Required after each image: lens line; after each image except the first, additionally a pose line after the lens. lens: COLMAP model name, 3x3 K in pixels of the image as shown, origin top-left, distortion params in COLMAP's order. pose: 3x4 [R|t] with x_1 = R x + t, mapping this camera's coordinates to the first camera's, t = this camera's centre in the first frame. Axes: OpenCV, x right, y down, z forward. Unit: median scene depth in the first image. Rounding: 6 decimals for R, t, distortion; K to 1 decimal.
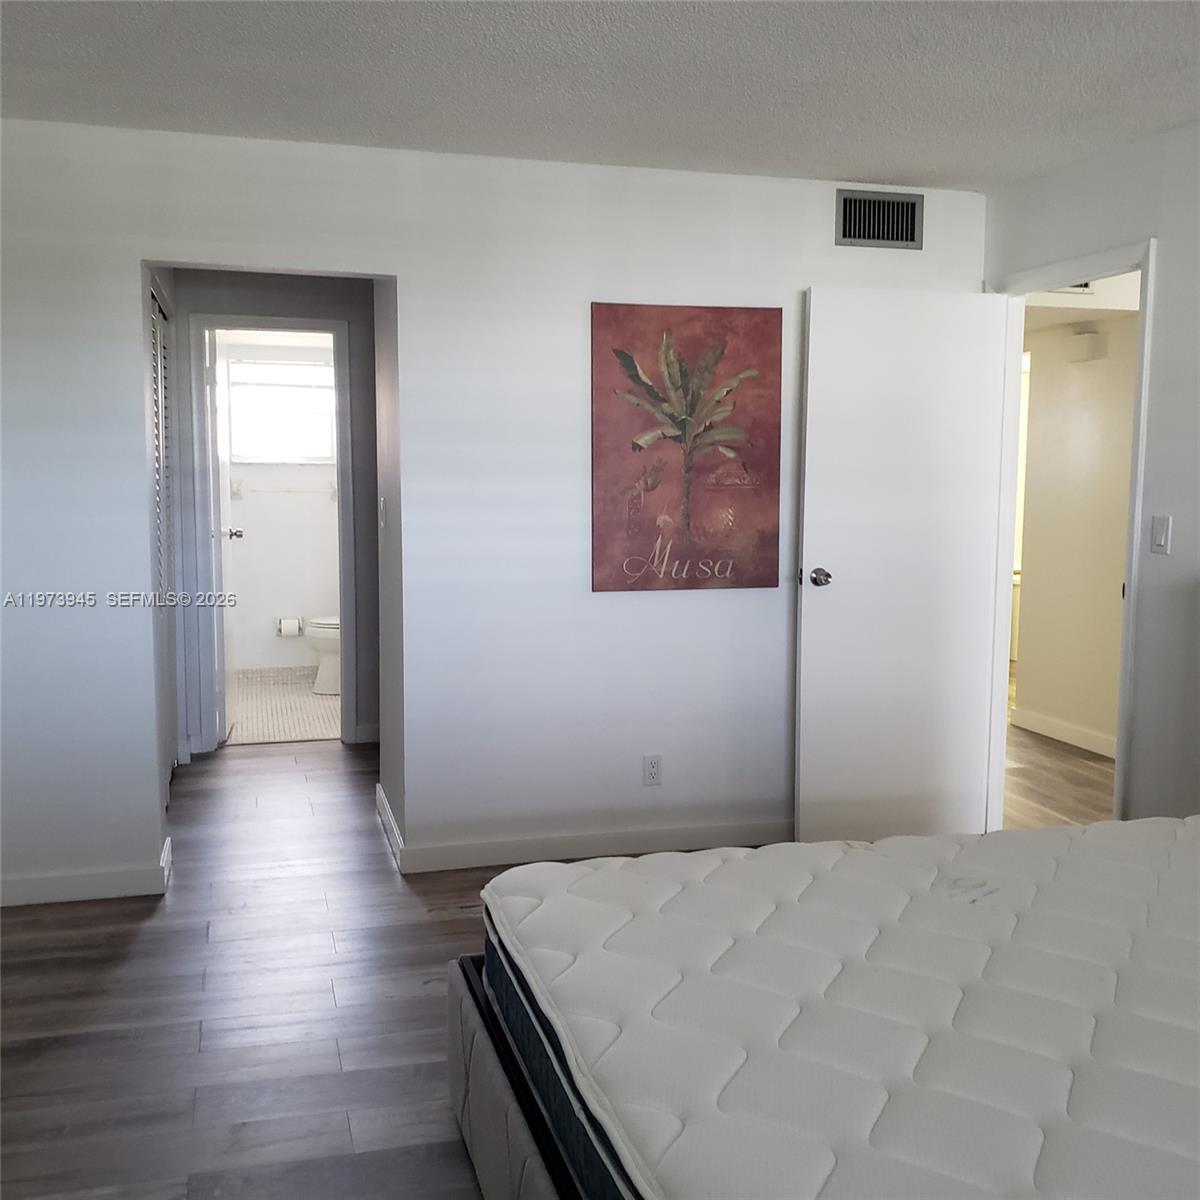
lens RADIAL K [[1270.6, 0, 601.1], [0, 1270.6, 599.1], [0, 0, 1]] dist [0.003836, 0.000000]
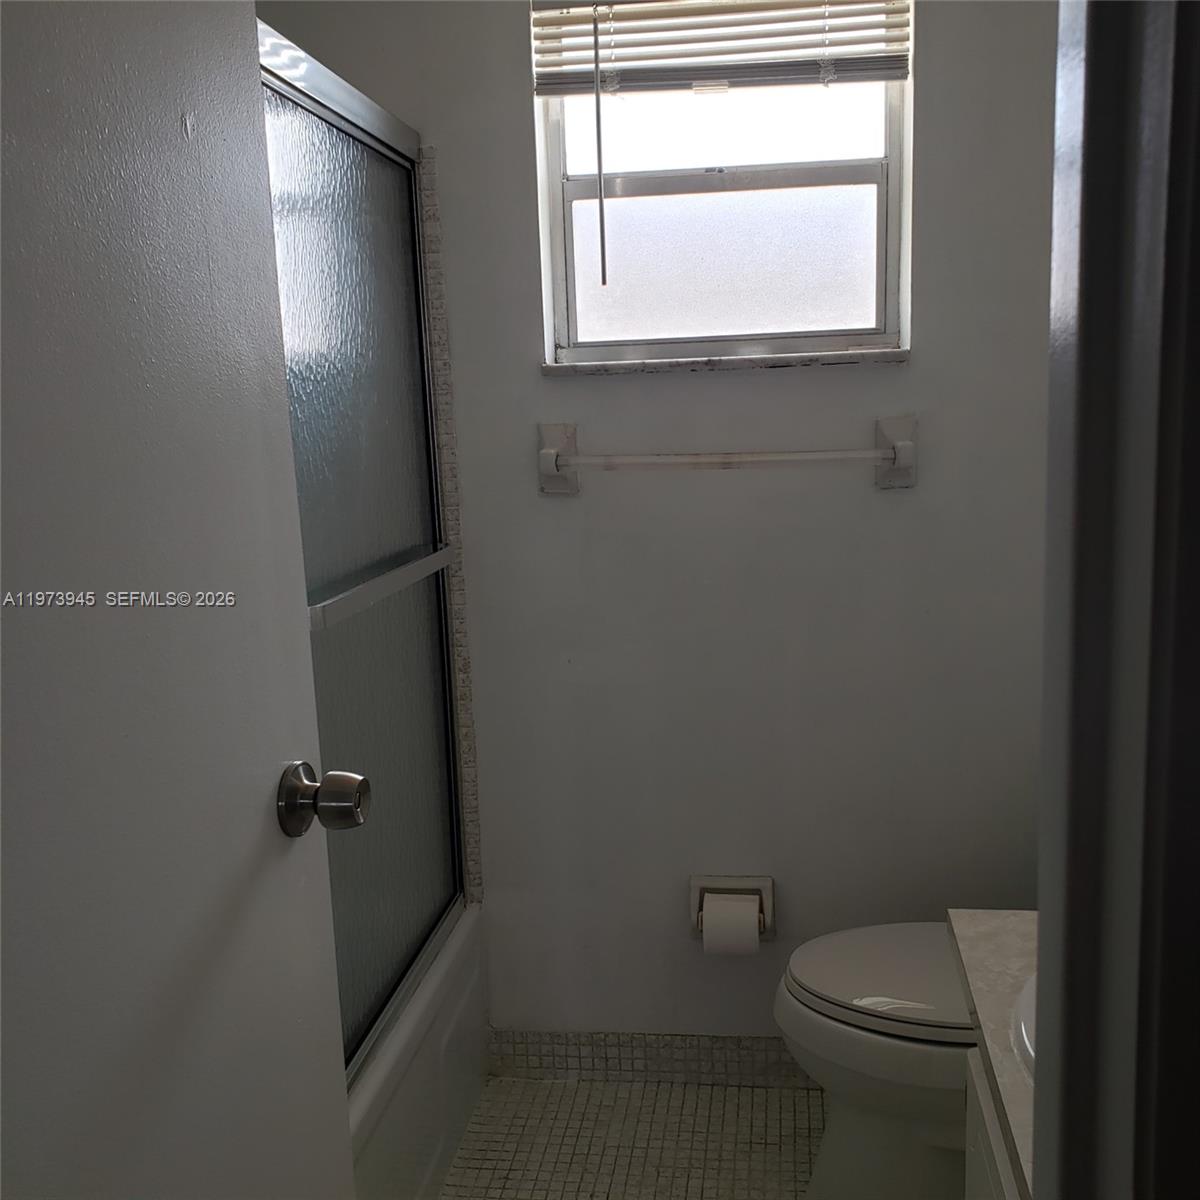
lens RADIAL K [[1270.6, 0, 601.7], [0, 1270.6, 601.2], [0, 0, 1]] dist [0.003836, 0.000000]
pose [[0.915680, 0.021436, -0.401335, -0.154848], [0.005215, 0.997859, 0.065197, -0.072455], [0.401873, -0.061792, 0.913608, 0.720533]]
